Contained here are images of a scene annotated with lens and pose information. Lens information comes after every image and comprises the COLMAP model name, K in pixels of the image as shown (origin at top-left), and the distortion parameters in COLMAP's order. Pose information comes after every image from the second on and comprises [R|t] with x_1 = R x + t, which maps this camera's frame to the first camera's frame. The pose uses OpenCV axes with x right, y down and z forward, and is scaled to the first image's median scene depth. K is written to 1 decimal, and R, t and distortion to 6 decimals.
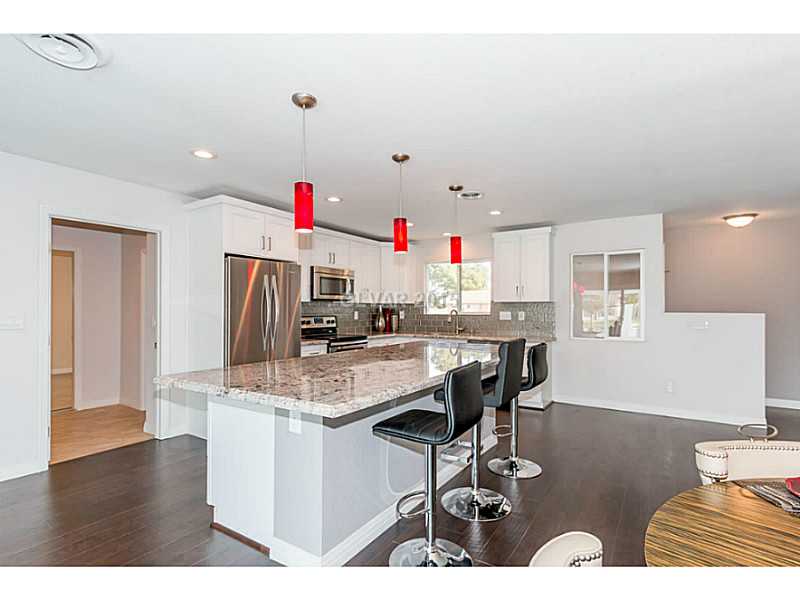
lens RADIAL K [[411.7, 0, 399.9], [0, 411.7, 304.6], [0, 0, 1]] dist [-0.001134, -0.000554]
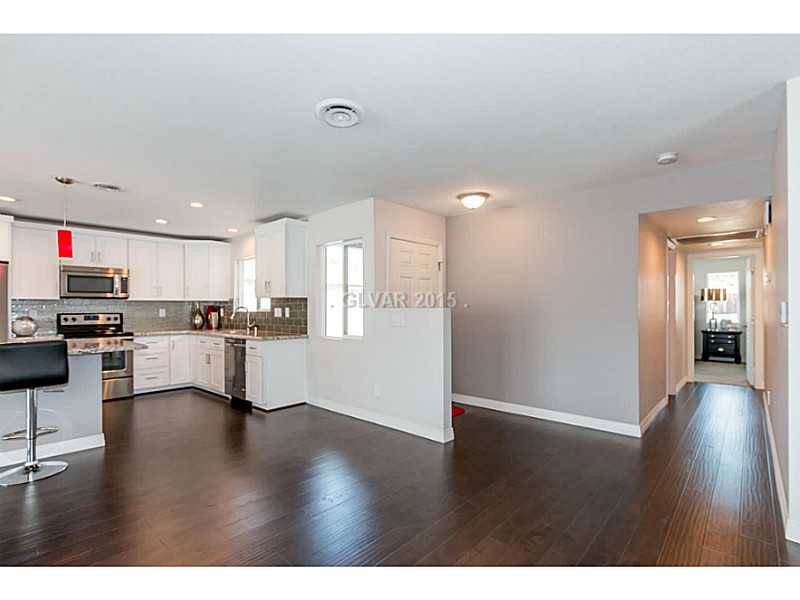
lens RADIAL K [[383.7, 0, 403.5], [0, 383.7, 309.1], [0, 0, 1]] dist [0.002057, -0.000595]
pose [[0.988483, -0.003275, -0.151298, 0.719703], [0.005703, 0.999862, 0.015618, 0.006322], [0.151225, -0.016301, 0.988365, 0.153469]]
